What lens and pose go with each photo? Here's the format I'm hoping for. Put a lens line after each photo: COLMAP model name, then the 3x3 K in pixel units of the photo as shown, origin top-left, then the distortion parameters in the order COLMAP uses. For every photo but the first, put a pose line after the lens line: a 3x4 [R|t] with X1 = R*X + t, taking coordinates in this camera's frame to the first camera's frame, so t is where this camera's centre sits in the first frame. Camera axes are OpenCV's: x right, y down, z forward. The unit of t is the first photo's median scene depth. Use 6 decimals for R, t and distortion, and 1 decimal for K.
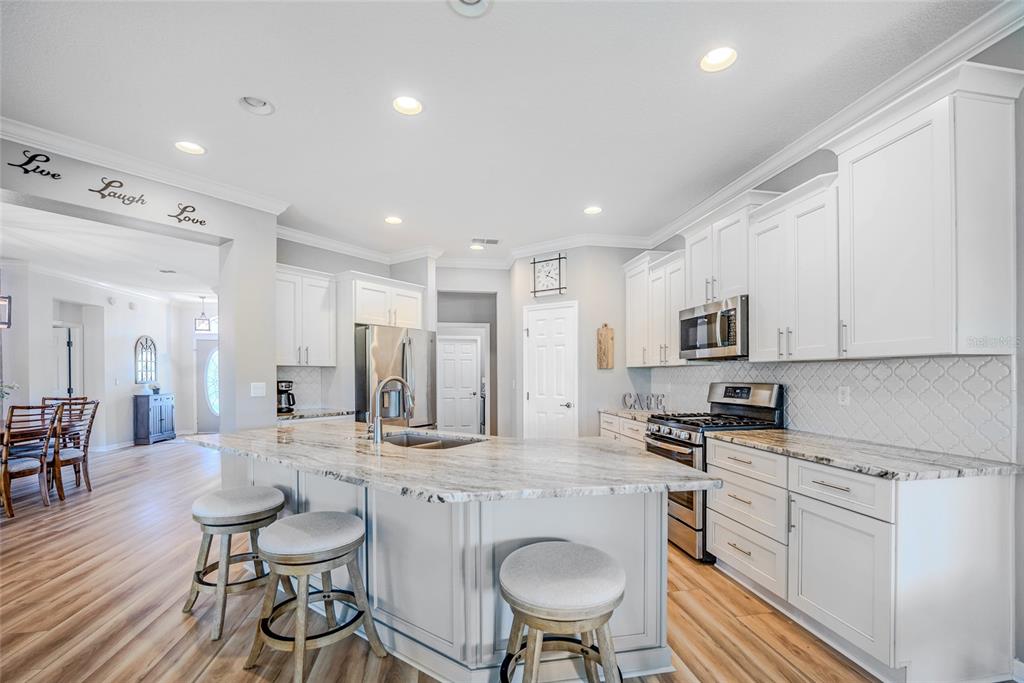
lens RADIAL K [[430.2, 0, 518.5], [0, 430.2, 381.6], [0, 0, 1]] dist [-0.017105, -0.002730]
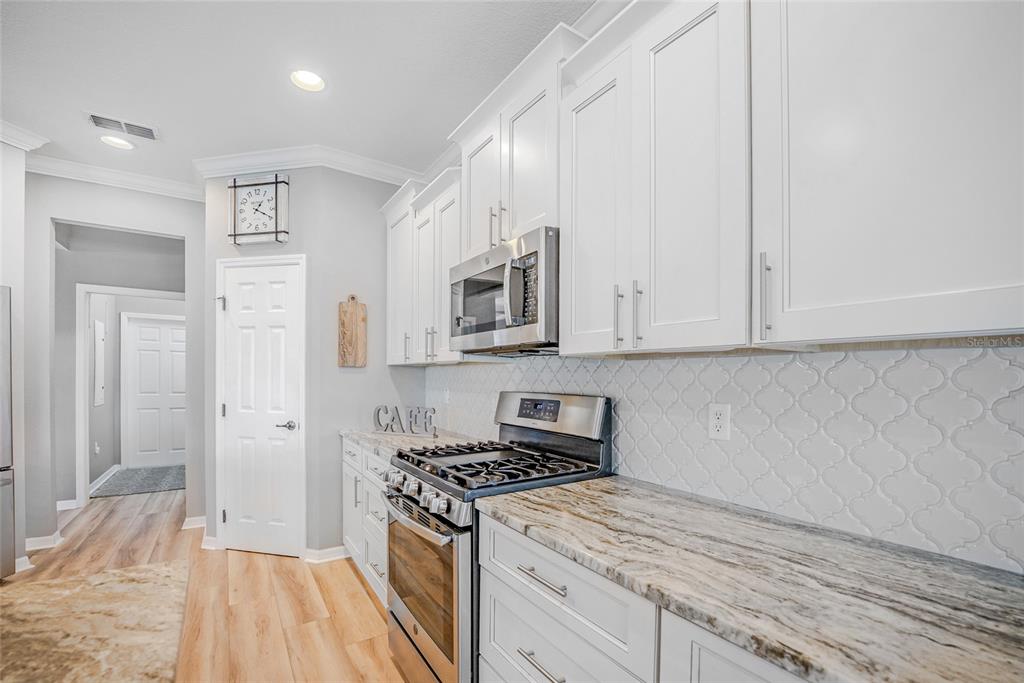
lens RADIAL K [[430.2, 0, 516.3], [0, 430.2, 382.9], [0, 0, 1]] dist [-0.017105, -0.002730]
pose [[0.914079, 0.006403, 0.405486, 0.263984], [-0.006326, 0.999979, -0.001531, -0.010761], [-0.405487, -0.001165, 0.914100, 0.513200]]
